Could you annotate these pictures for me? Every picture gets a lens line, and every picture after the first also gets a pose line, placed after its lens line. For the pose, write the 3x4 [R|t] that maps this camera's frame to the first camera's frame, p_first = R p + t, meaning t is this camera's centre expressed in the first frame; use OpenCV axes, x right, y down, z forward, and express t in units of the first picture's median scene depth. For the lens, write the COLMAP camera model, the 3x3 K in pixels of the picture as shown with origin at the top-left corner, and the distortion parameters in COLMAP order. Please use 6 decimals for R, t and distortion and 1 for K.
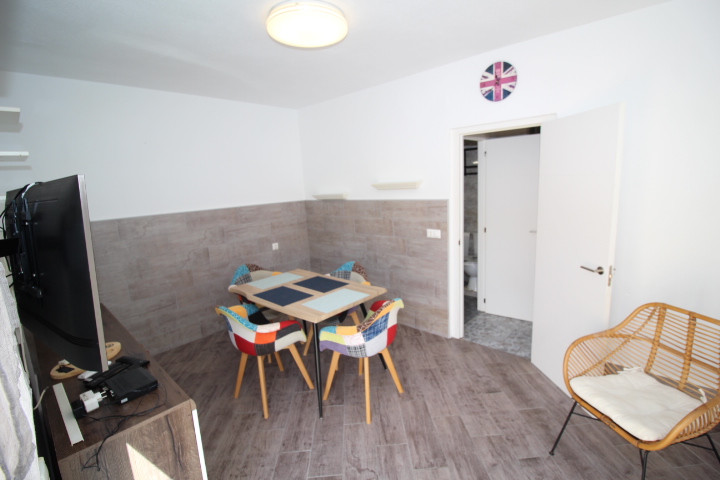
lens RADIAL K [[330.3, 0, 365.9], [0, 330.3, 238.2], [0, 0, 1]] dist [-0.003900, -0.009350]
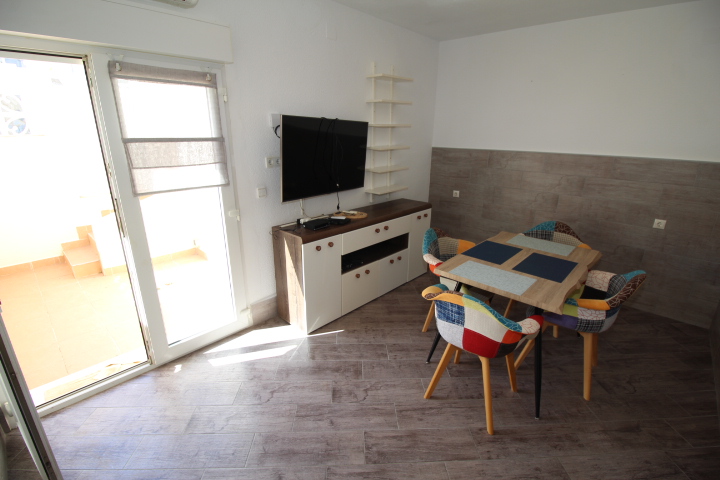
lens RADIAL K [[330.3, 0, 367.2], [0, 330.3, 240.1], [0, 0, 1]] dist [-0.003900, -0.009350]
pose [[0.006985, 0.366959, -0.930211, 0.683901], [-0.187904, 0.914144, 0.359210, -0.140195], [0.982163, 0.172282, 0.075338, 0.669804]]
